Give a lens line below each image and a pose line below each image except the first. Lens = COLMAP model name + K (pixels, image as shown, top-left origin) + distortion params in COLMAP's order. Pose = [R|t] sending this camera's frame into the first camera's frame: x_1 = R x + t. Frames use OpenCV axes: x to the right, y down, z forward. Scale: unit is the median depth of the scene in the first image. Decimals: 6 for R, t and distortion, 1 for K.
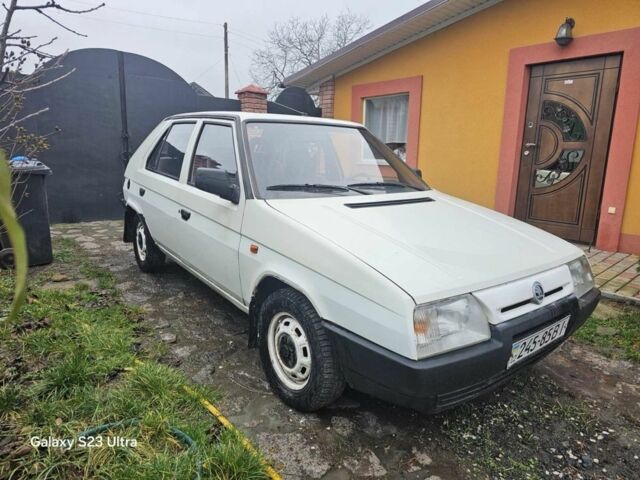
lens RADIAL K [[430.5, 0, 327.8], [0, 430.5, 242.4], [0, 0, 1]] dist [0.071960, -0.068974]
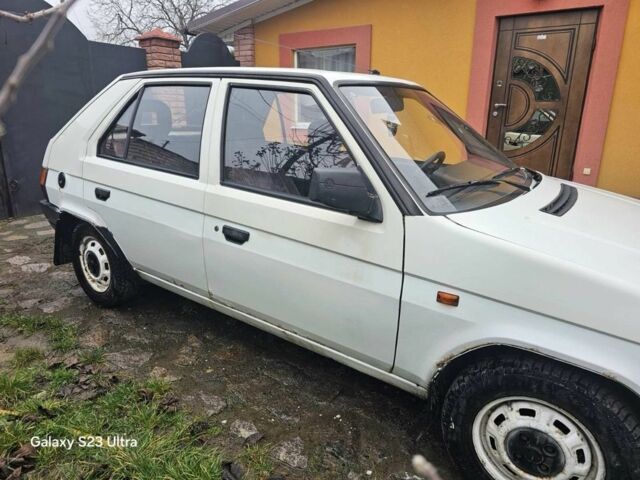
lens RADIAL K [[430.5, 0, 327.8], [0, 430.5, 242.4], [0, 0, 1]] dist [0.071960, -0.068974]
pose [[0.952194, -0.106104, 0.286477, -0.224779], [0.078966, 0.991363, 0.104709, -0.063910], [-0.295113, -0.077081, 0.952348, 0.205915]]
